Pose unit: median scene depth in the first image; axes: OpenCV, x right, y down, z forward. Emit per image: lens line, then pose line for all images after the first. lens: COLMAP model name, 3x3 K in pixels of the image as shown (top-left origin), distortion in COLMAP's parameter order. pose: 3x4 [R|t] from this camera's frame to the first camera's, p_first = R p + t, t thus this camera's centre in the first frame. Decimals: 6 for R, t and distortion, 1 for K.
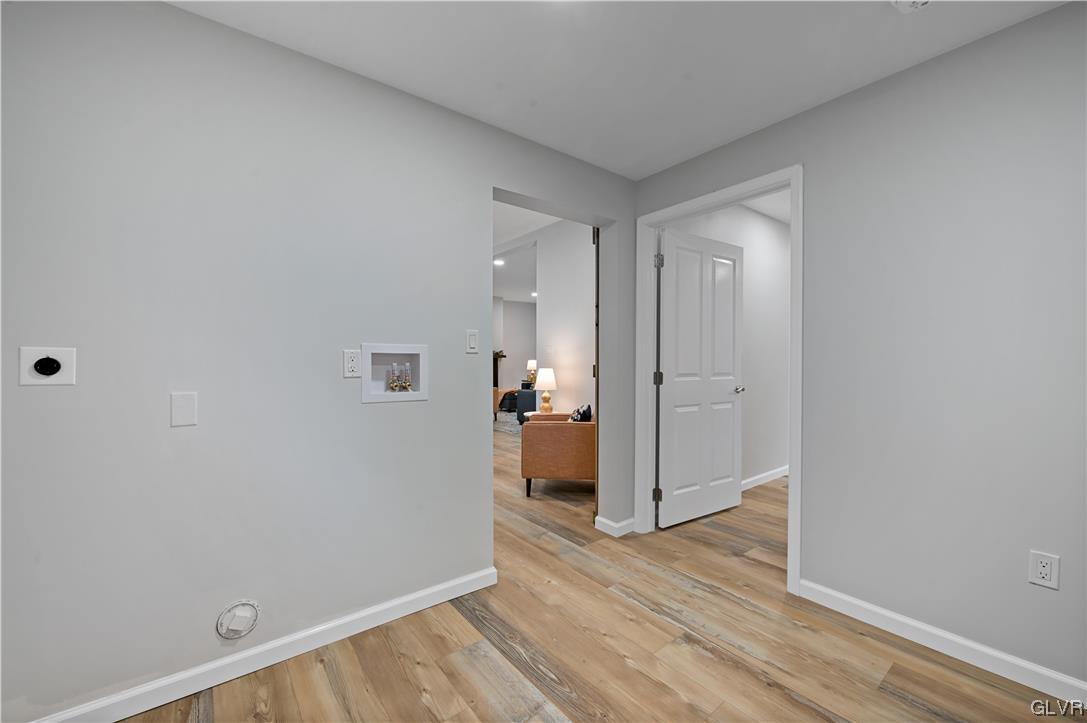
lens RADIAL K [[432.0, 0, 545.4], [0, 432.0, 363.0], [0, 0, 1]] dist [-0.007169, -0.000633]
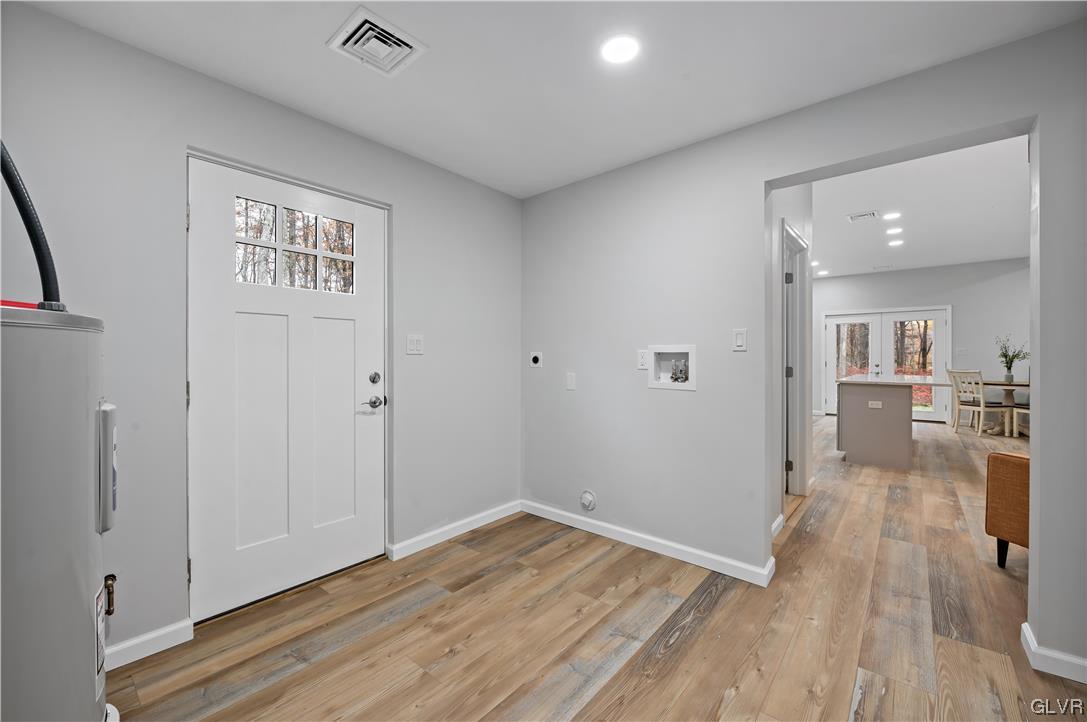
lens RADIAL K [[432.0, 0, 547.5], [0, 432.0, 354.2], [0, 0, 1]] dist [-0.007169, -0.000633]
pose [[0.206631, -0.004399, -0.978409, 0.879734], [-0.005422, 0.999969, -0.005642, -0.007574], [0.978404, 0.006471, 0.206601, 0.377838]]
